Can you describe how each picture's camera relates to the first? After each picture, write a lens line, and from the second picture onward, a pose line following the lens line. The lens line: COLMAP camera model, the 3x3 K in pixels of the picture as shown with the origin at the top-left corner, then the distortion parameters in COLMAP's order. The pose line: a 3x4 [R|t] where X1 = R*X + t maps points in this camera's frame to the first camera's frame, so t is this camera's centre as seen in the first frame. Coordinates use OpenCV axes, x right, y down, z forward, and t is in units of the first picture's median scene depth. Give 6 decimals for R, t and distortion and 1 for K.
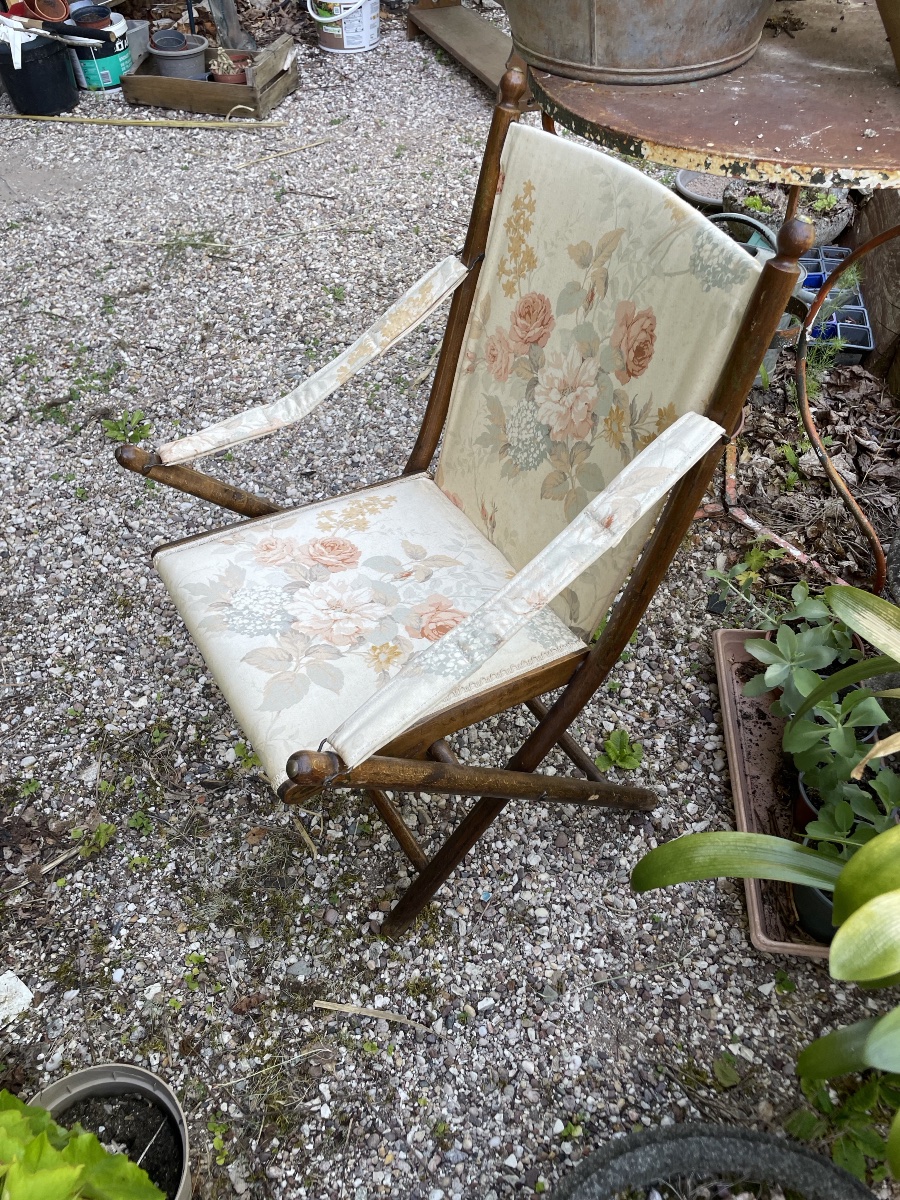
lens RADIAL K [[911.9, 0, 439.5], [0, 911.9, 609.8], [0, 0, 1]] dist [0.073255, -0.103537]
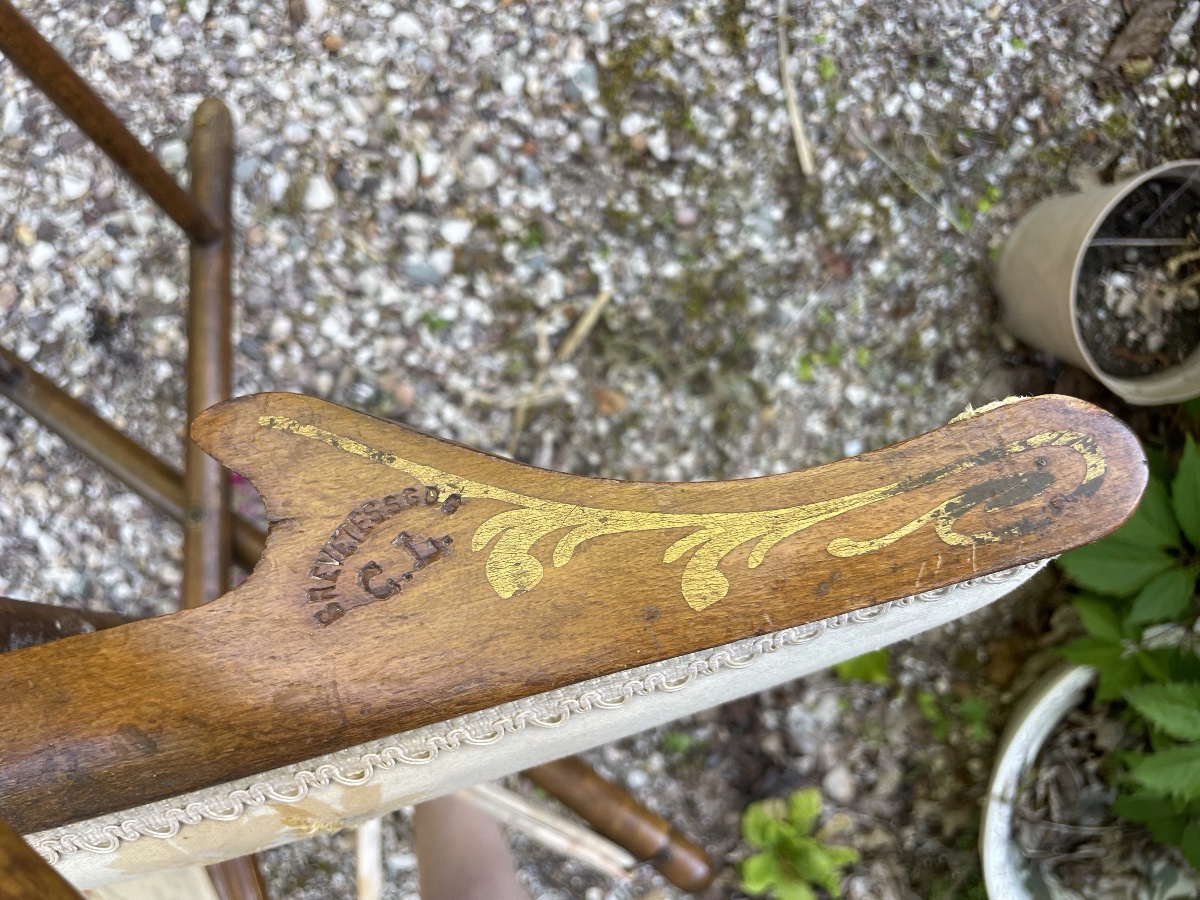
lens RADIAL K [[911.9, 0, 594.6], [0, 911.9, 456.2], [0, 0, 1]] dist [0.073255, -0.103537]
pose [[-0.400639, -0.869330, -0.289402, -0.050479], [0.528825, -0.477338, 0.701778, -0.218730], [-0.748219, 0.128117, 0.650964, 0.624060]]
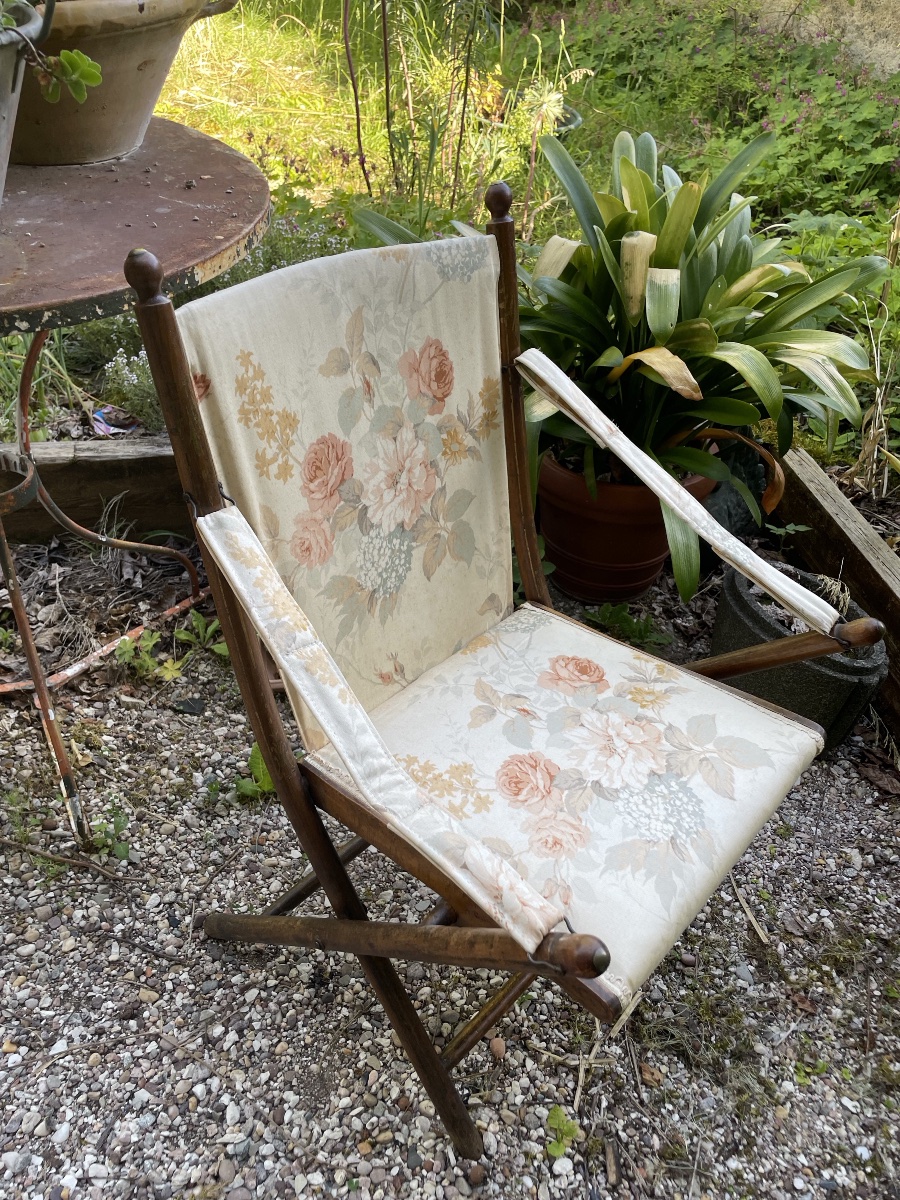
lens RADIAL K [[911.9, 0, 459.2], [0, 911.9, 604.9], [0, 0, 1]] dist [0.073255, -0.103537]
pose [[-0.330842, -0.582992, 0.742068, -0.523892], [0.632886, 0.446218, 0.632728, -0.586671], [-0.699999, 0.678977, 0.221340, 0.666113]]
